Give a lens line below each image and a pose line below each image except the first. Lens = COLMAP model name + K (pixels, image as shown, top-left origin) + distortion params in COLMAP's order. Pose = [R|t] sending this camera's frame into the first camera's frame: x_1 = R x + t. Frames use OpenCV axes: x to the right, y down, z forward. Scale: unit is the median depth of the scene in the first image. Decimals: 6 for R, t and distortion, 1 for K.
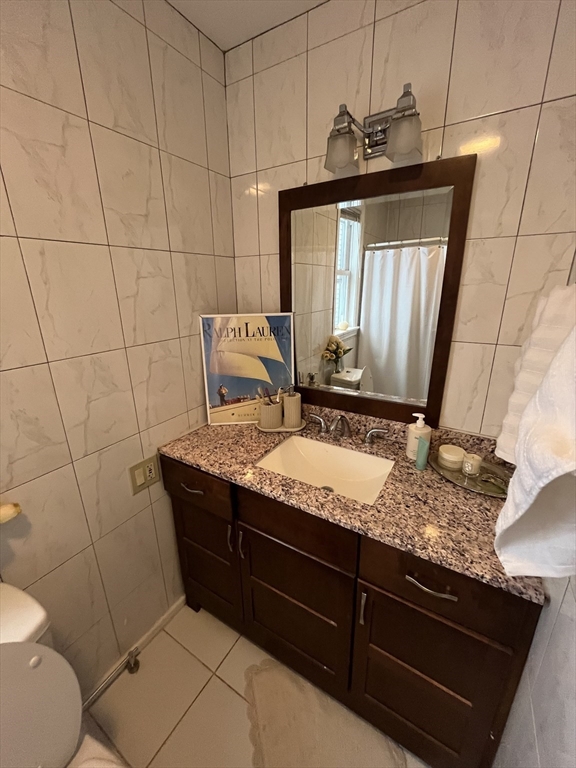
lens RADIAL K [[311.3, 0, 284.9], [0, 311.3, 382.9], [0, 0, 1]] dist [-0.002287, -0.000754]
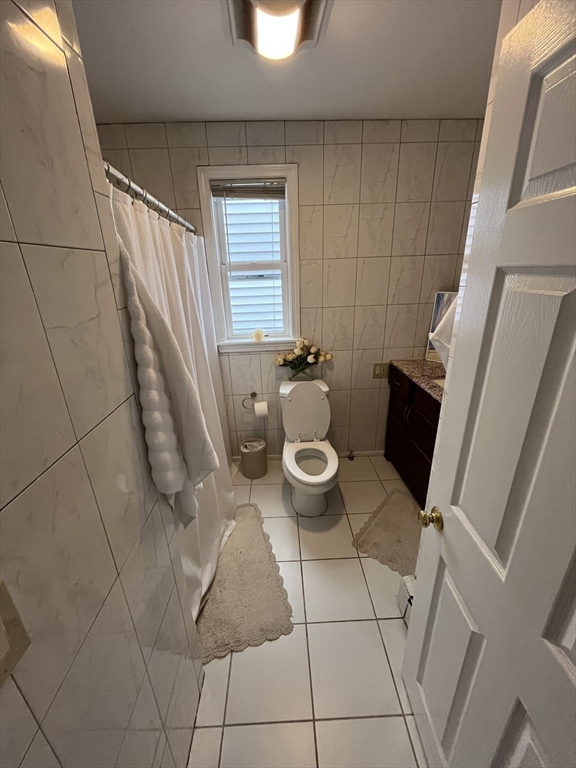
lens RADIAL K [[311.3, 0, 284.9], [0, 311.3, 382.9], [0, 0, 1]] dist [-0.002287, -0.000754]
pose [[0.553771, 0.286494, -0.781830, 0.789226], [-0.226282, 0.955388, 0.189817, 0.129189], [0.801333, 0.071798, 0.593894, -0.668990]]
